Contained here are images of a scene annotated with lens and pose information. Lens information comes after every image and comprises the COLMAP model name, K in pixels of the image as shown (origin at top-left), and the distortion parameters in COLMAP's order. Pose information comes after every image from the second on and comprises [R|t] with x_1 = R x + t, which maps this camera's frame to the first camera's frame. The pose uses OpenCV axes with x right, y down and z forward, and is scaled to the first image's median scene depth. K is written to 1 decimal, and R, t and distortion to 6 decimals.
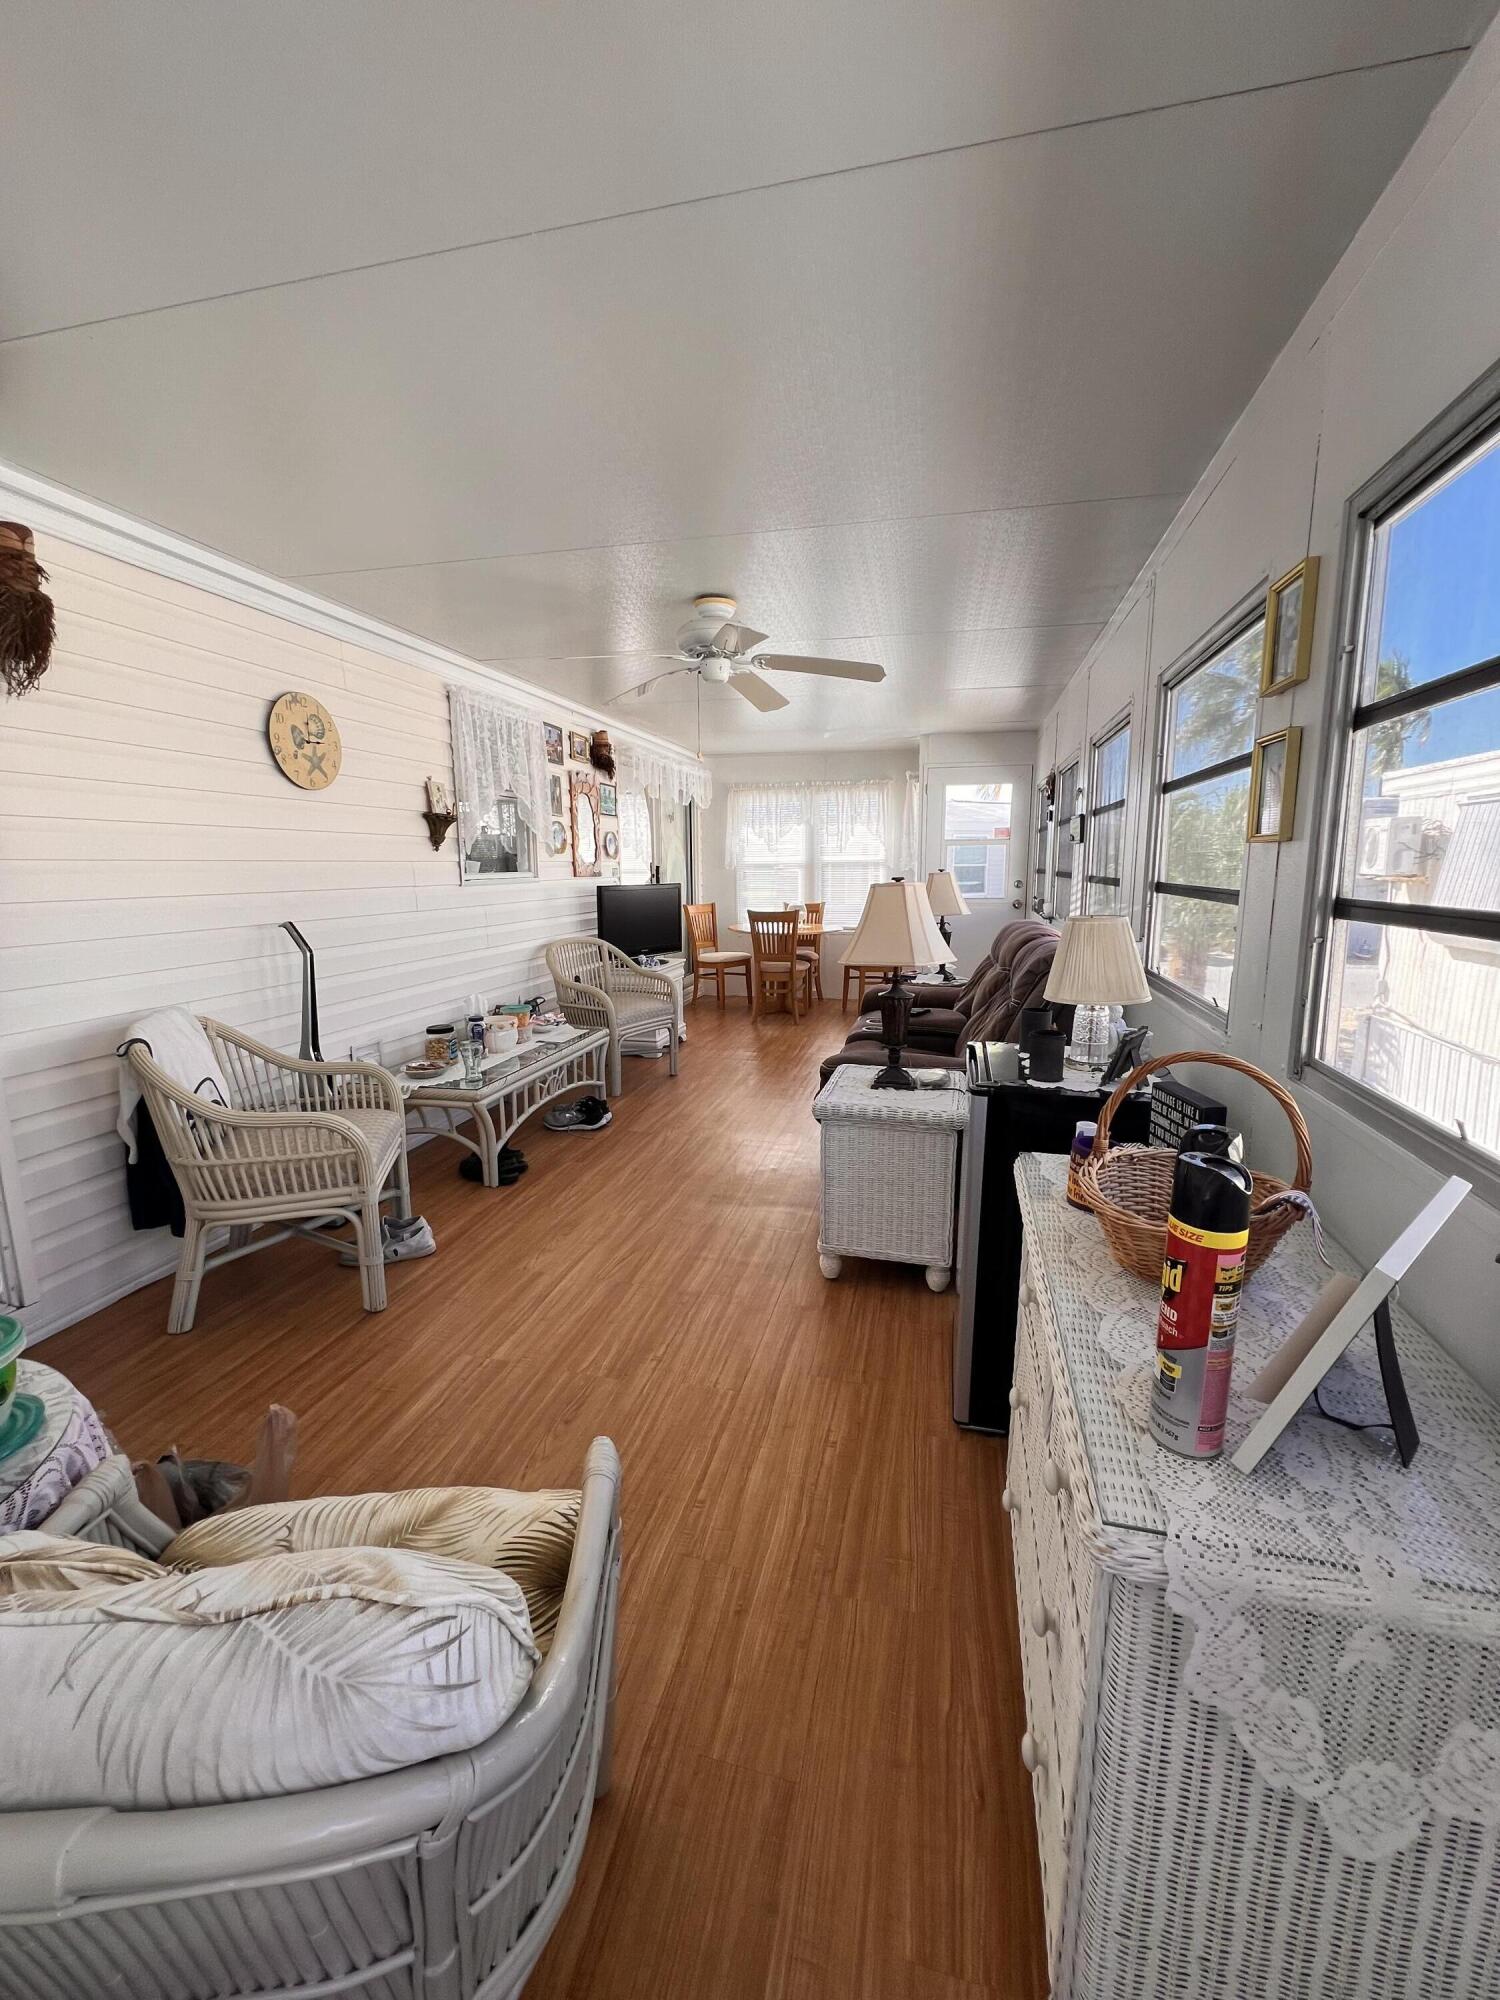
lens RADIAL K [[798.8, 0, 751.1], [0, 798.8, 993.5], [0, 0, 1]] dist [-0.000899, 0.000781]
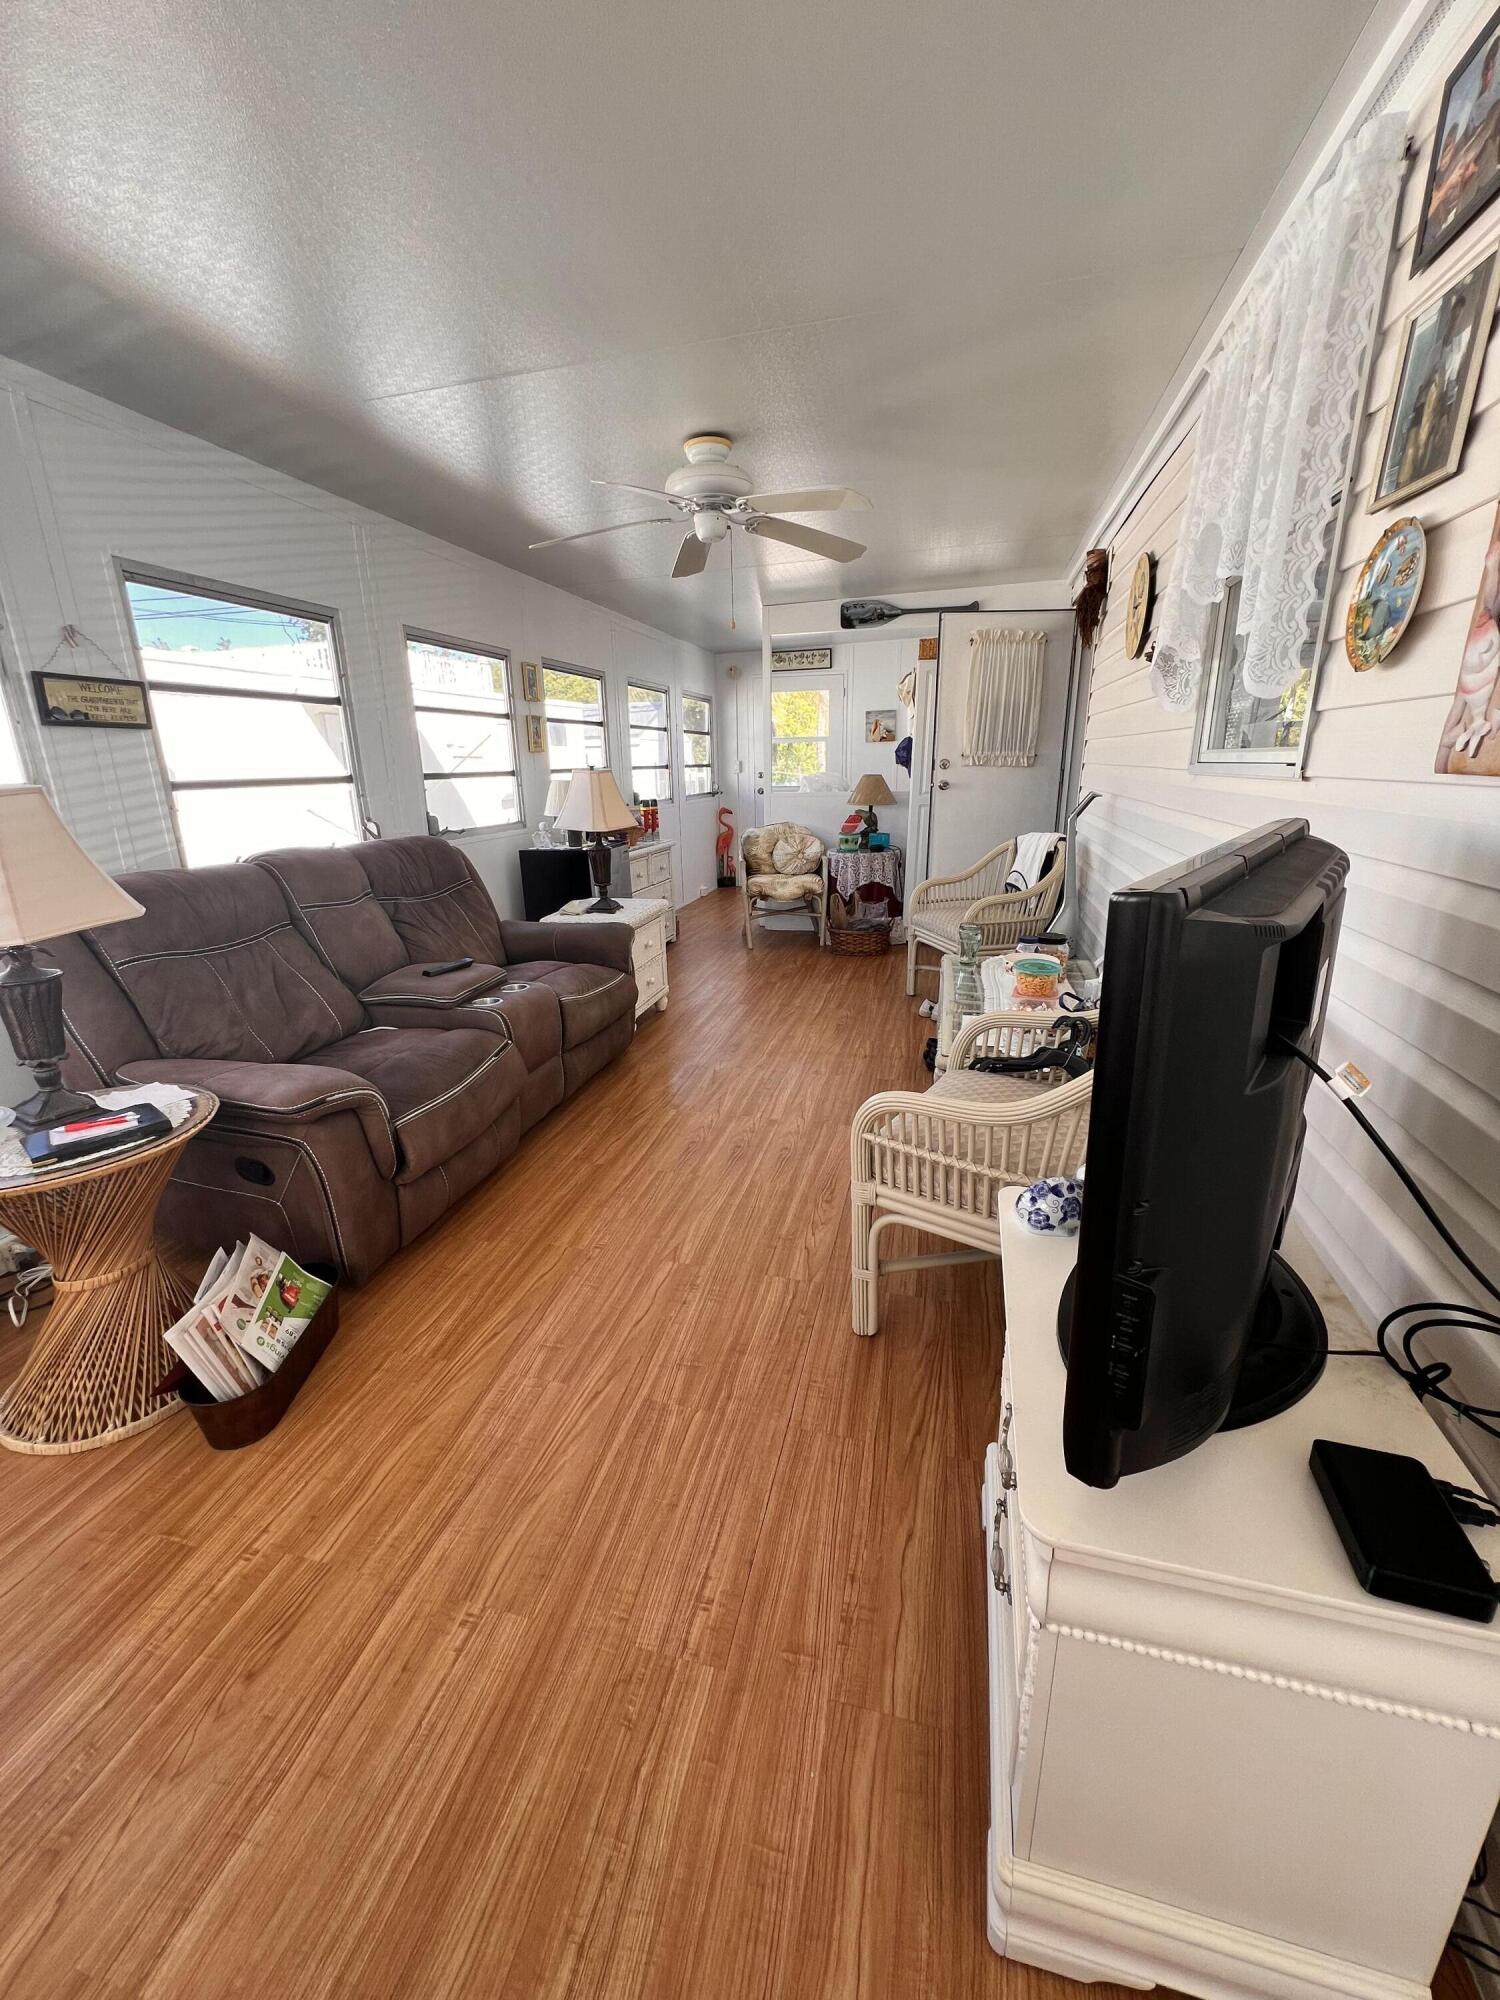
lens RADIAL K [[798.8, 0, 745.6], [0, 798.8, 1001.9], [0, 0, 1]] dist [-0.000899, 0.000781]
pose [[-0.999188, 0.036540, 0.016985, -0.098071], [0.040284, 0.895756, 0.442716, -0.371839], [0.000962, 0.443041, -0.896501, 2.326707]]
